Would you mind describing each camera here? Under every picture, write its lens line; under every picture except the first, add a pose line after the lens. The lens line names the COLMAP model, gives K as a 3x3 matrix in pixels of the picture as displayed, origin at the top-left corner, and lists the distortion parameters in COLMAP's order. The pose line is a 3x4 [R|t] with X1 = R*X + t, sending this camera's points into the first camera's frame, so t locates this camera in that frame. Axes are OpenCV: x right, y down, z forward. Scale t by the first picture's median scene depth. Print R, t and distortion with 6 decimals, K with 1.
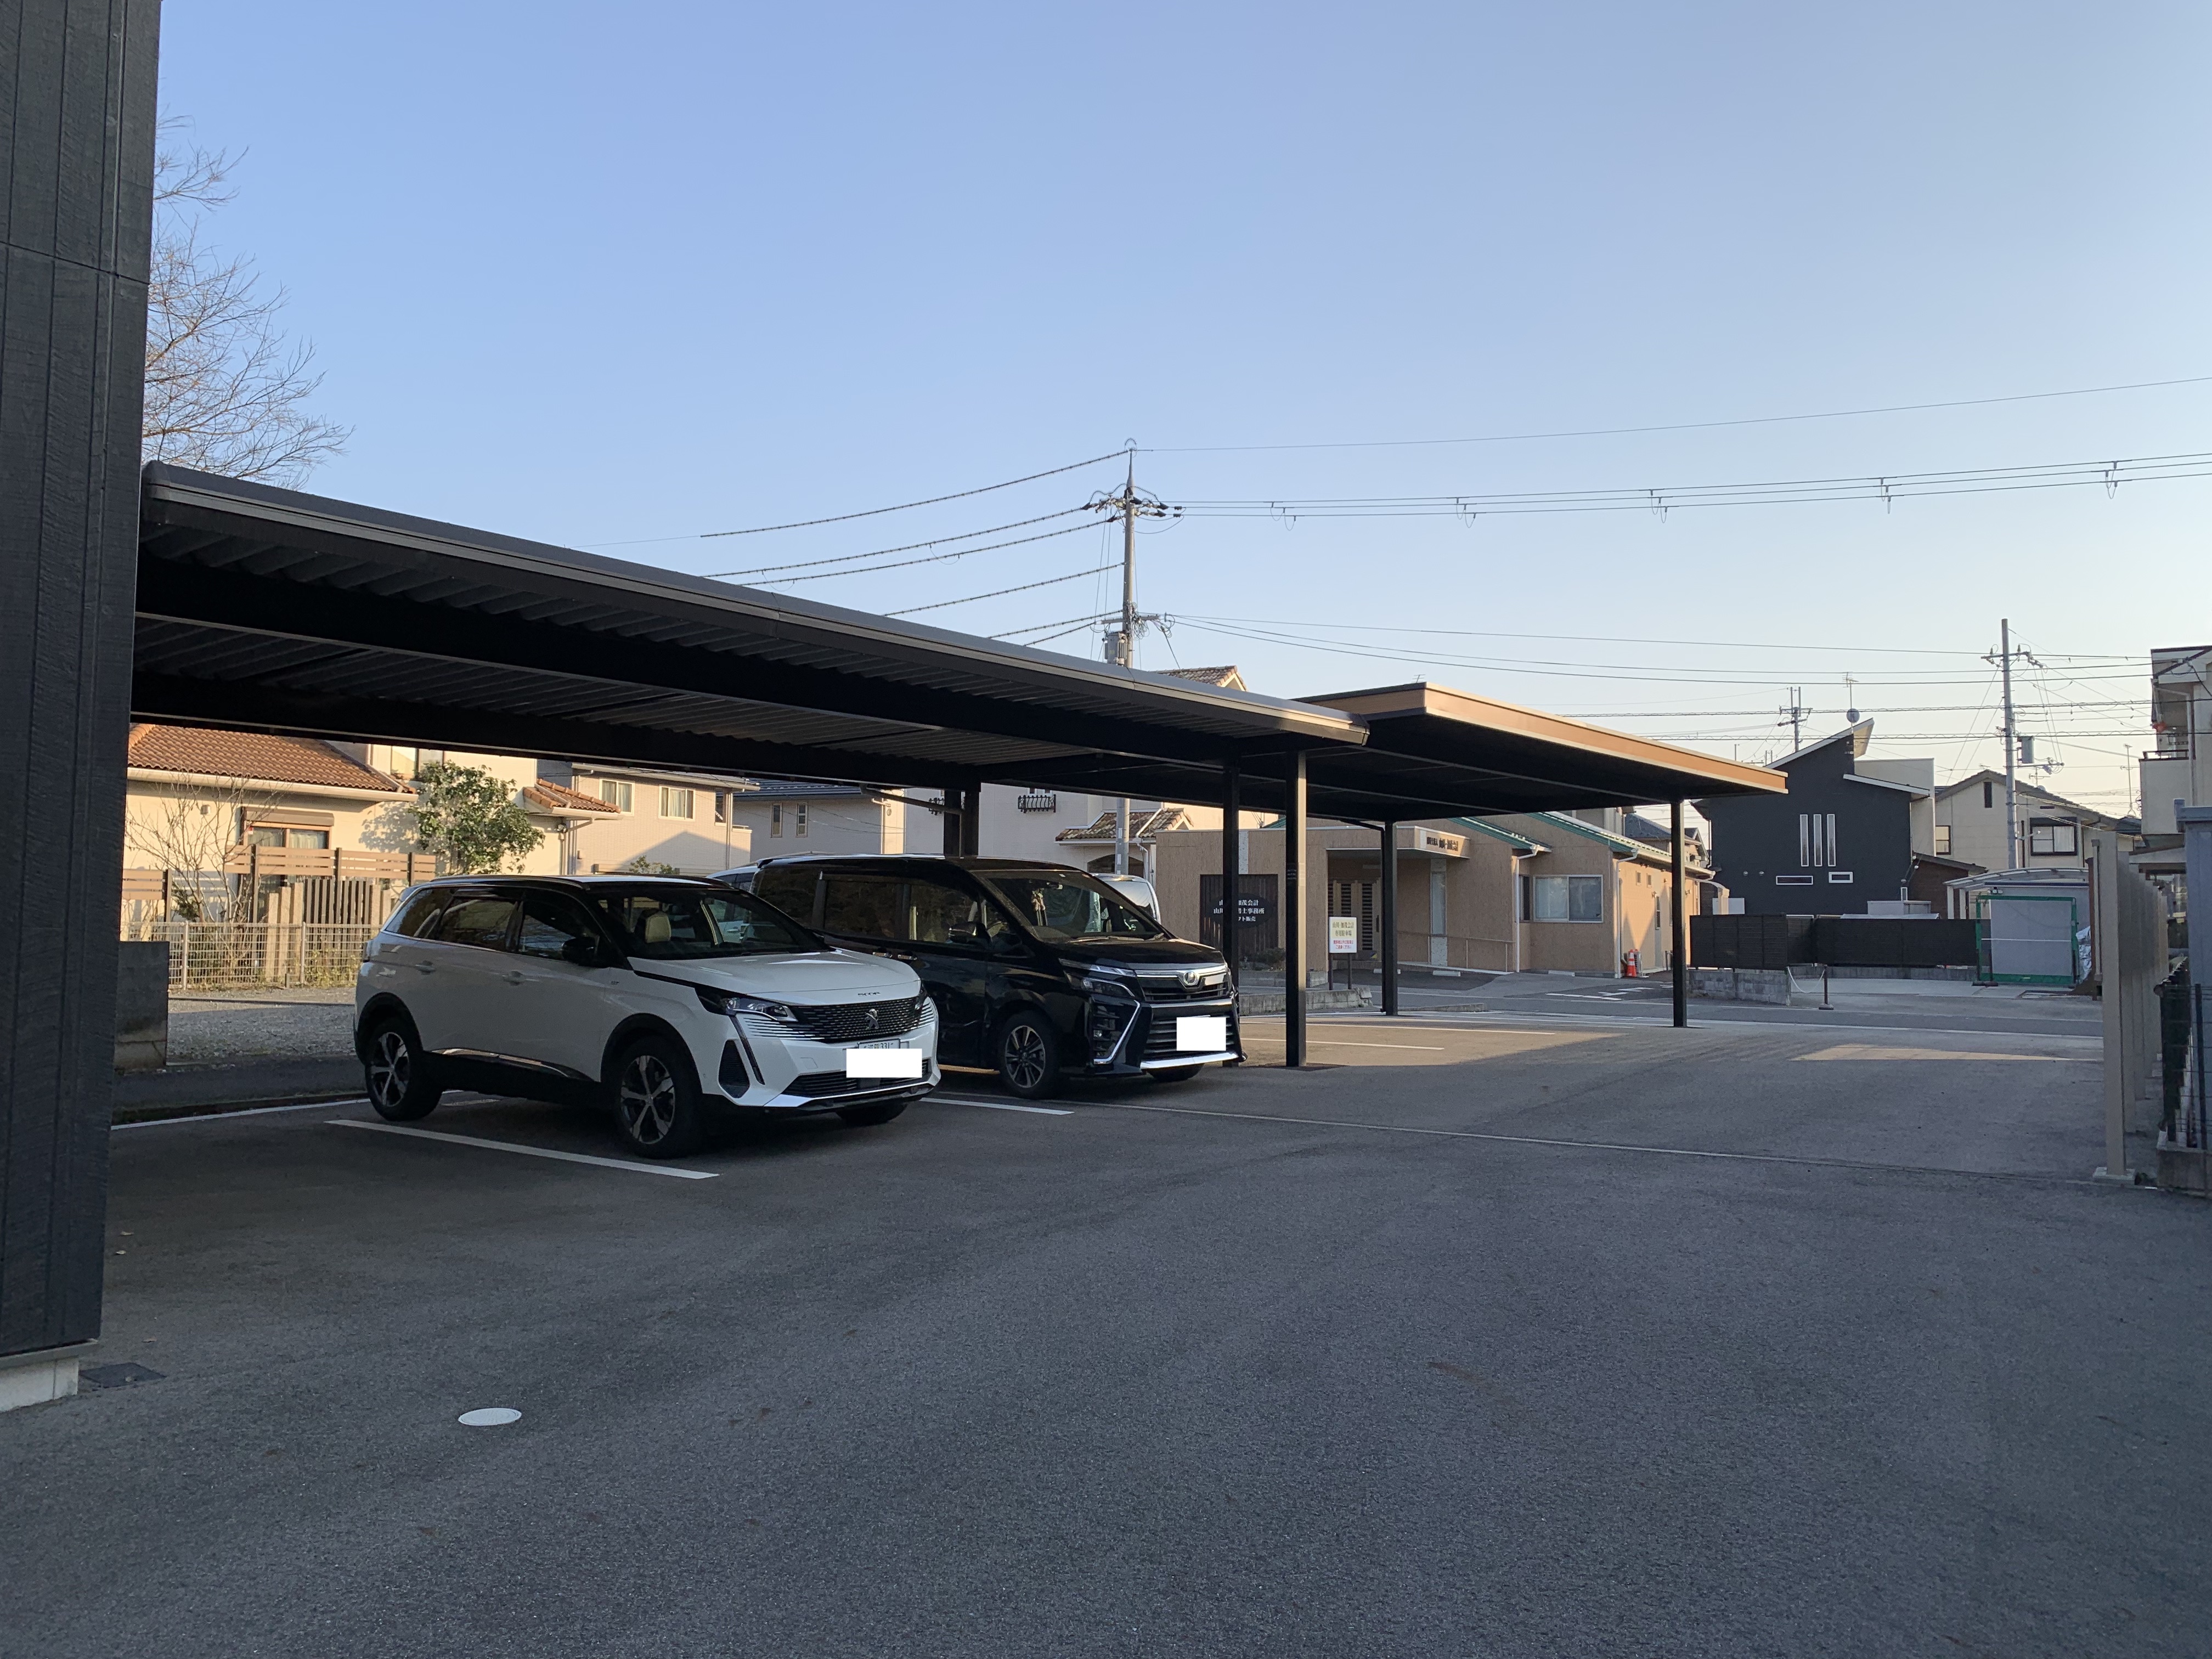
lens RADIAL K [[1635.8, 0, 1098.9], [0, 1635.8, 804.1], [0, 0, 1]] dist [-0.002296, -0.011455]
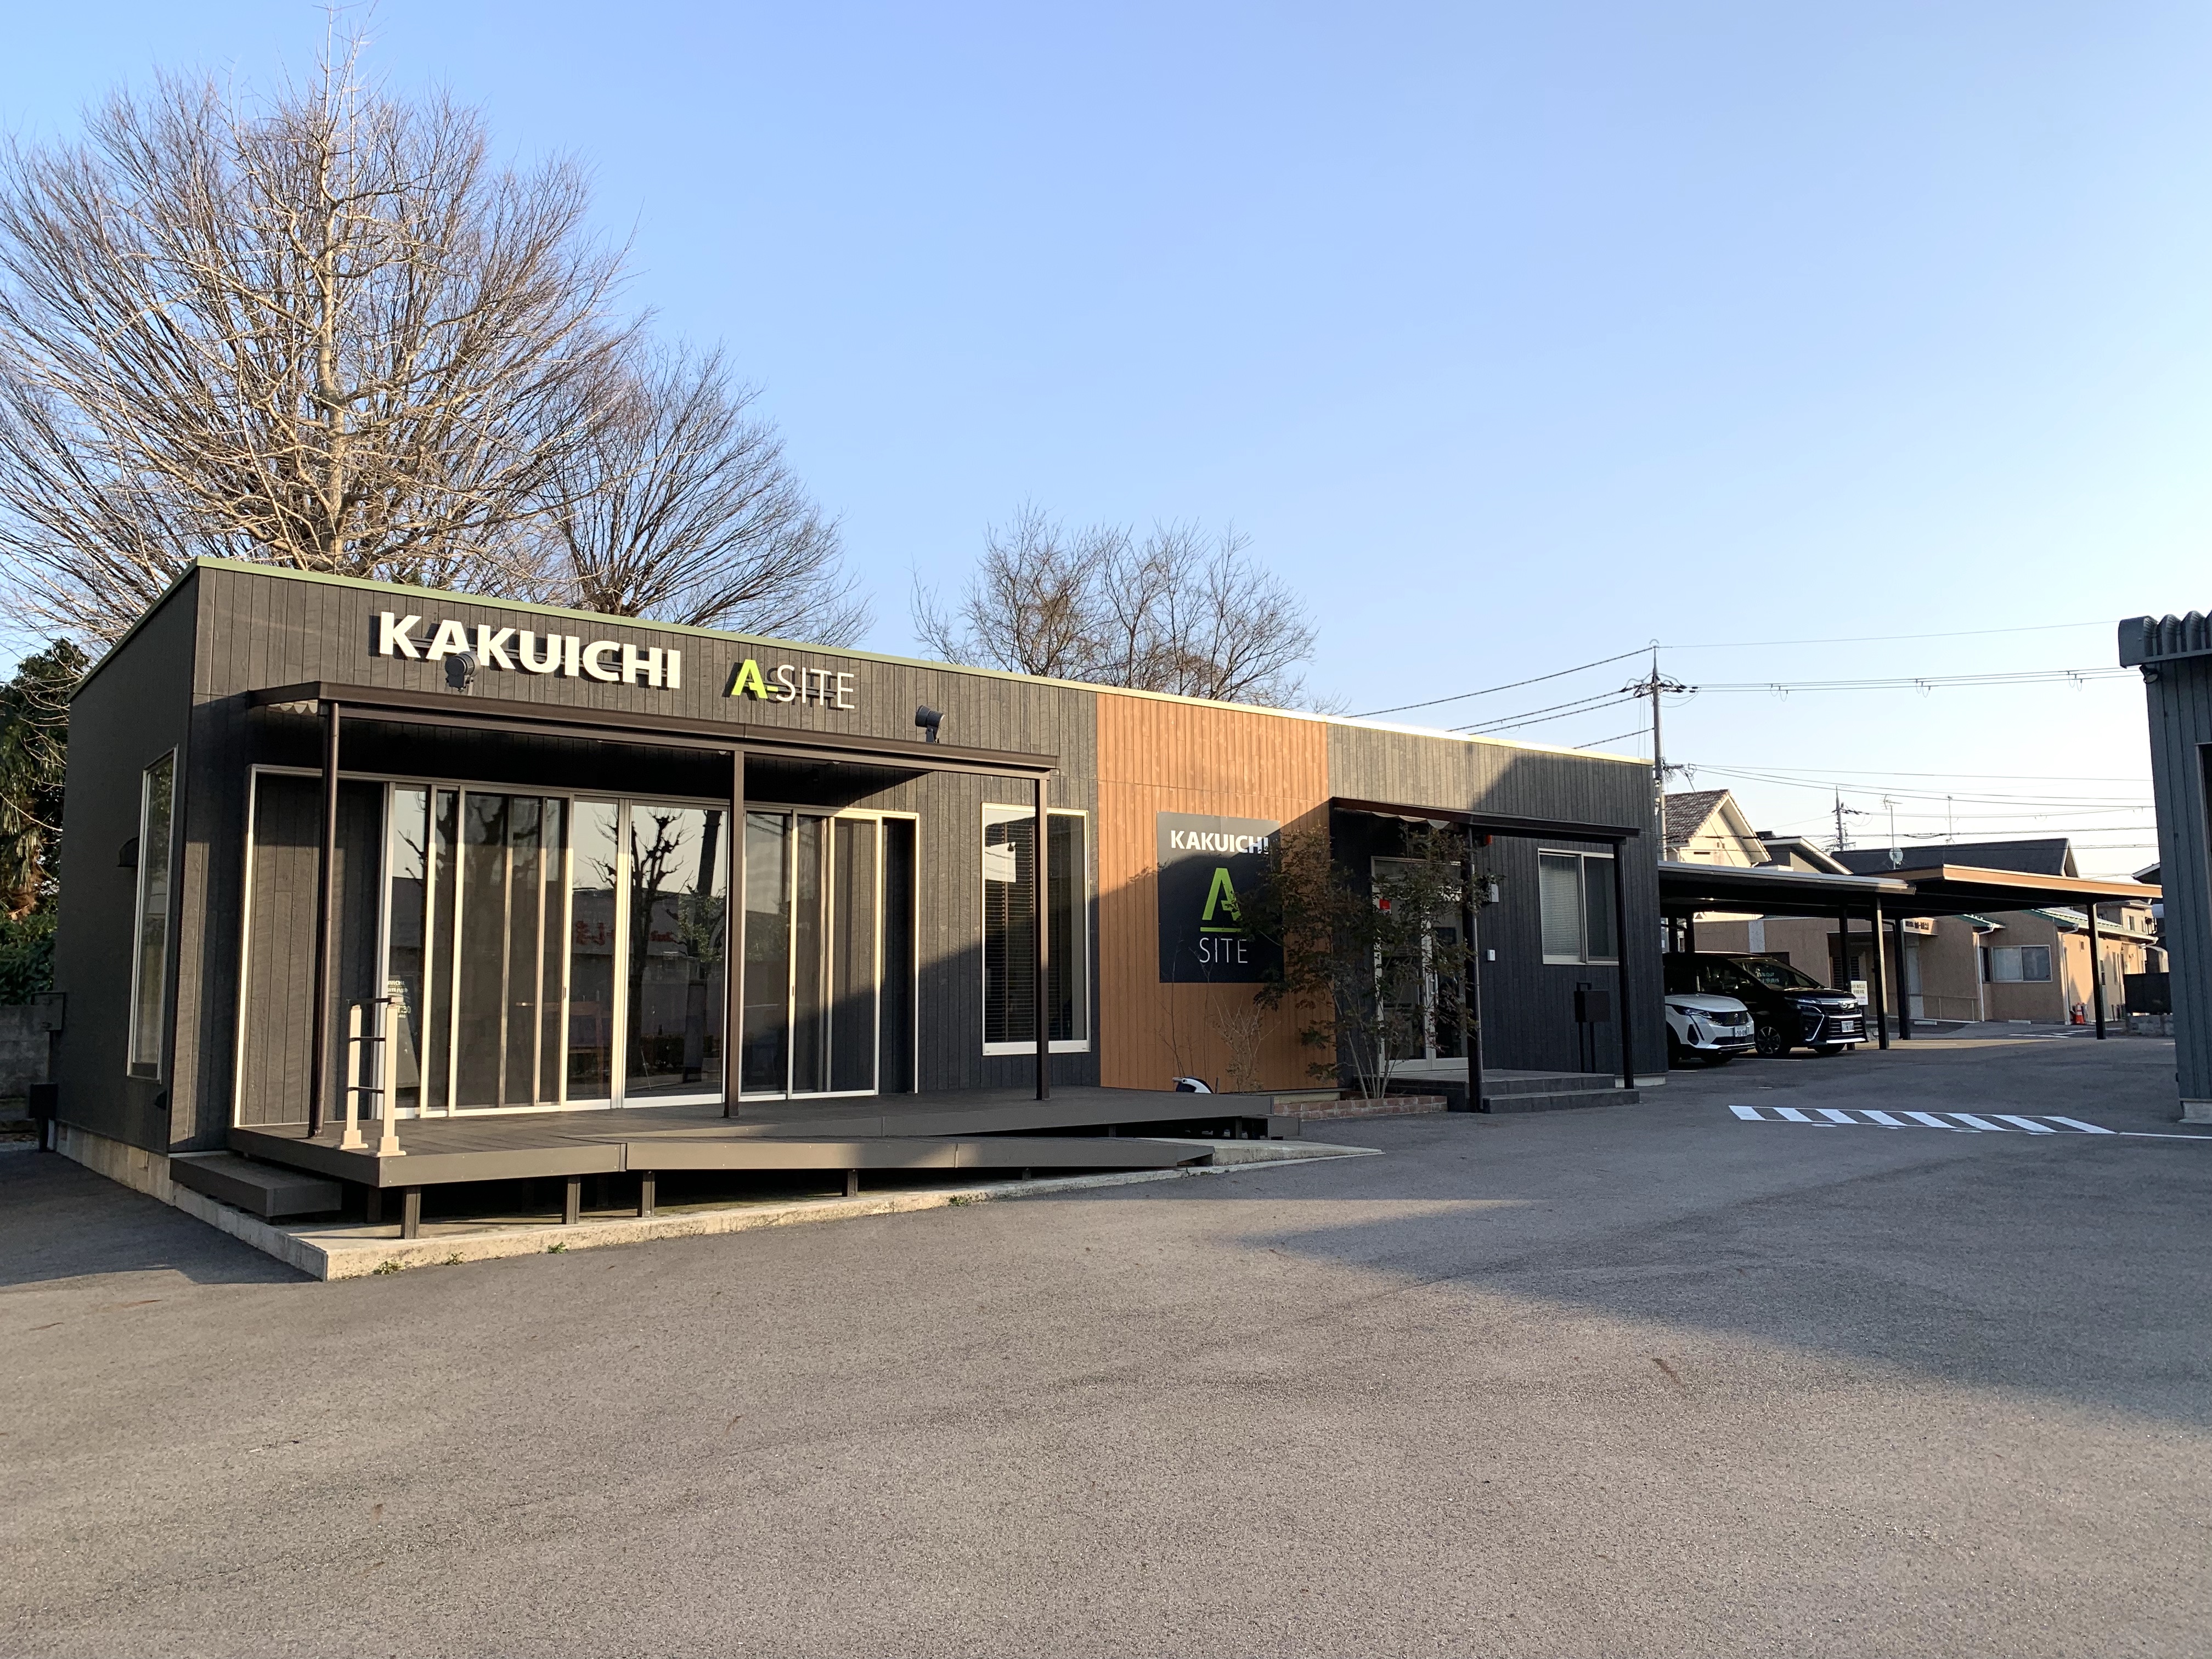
lens RADIAL K [[1635.8, 0, 1098.9], [0, 1635.8, 804.1], [0, 0, 1]] dist [-0.002296, -0.011455]
pose [[0.972777, -0.045996, -0.227134, -0.130827], [0.034795, 0.997984, -0.053076, -0.026692], [0.229118, 0.043727, 0.972416, -0.451224]]
